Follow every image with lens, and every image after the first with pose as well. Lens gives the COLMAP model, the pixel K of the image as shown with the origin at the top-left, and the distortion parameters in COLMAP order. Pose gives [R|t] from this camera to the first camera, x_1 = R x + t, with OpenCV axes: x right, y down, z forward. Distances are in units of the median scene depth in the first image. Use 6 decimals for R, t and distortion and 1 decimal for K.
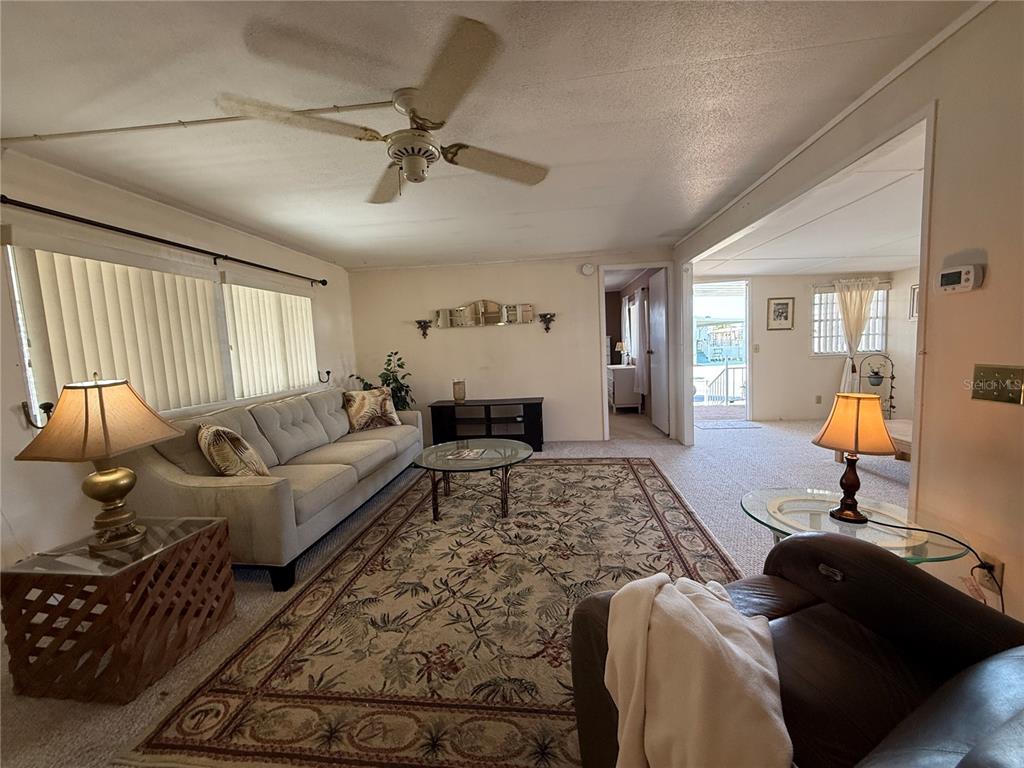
lens RADIAL K [[409.1, 0, 513.5], [0, 409.1, 384.2], [0, 0, 1]] dist [0.002345, -0.000266]
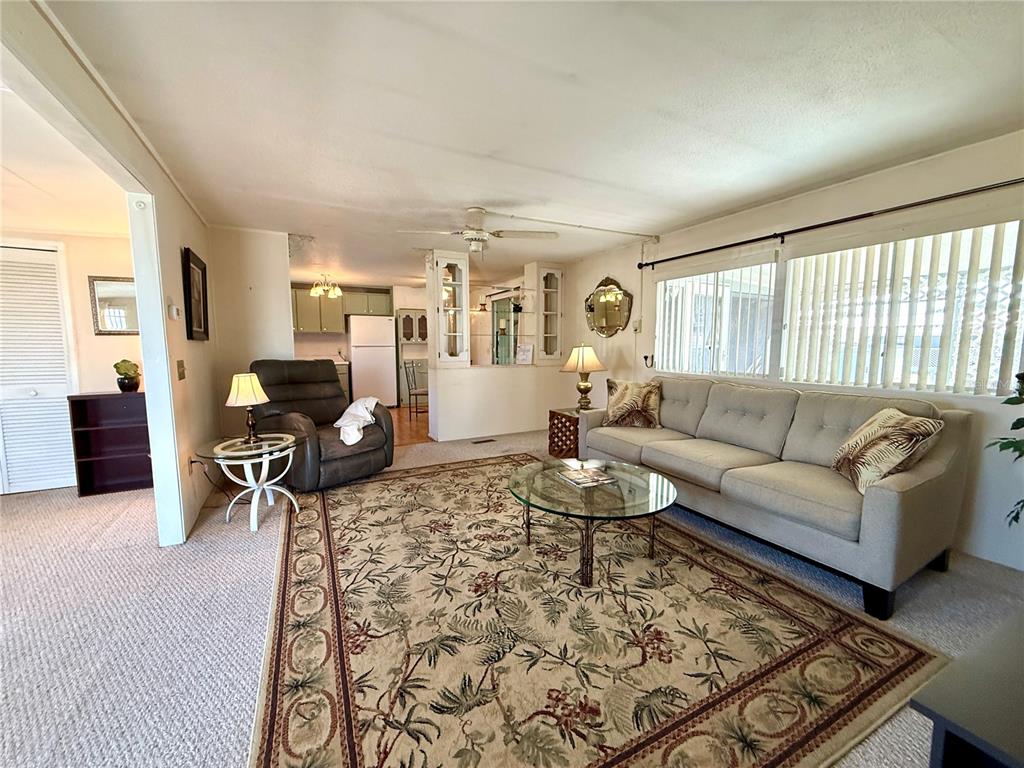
lens RADIAL K [[409.1, 0, 511.3], [0, 409.1, 384.0], [0, 0, 1]] dist [0.002345, -0.000266]
pose [[-0.833707, 0.105135, -0.542106, 0.406733], [-0.011588, 0.978161, 0.207525, -0.158550], [0.552085, 0.179297, -0.814282, 1.527498]]
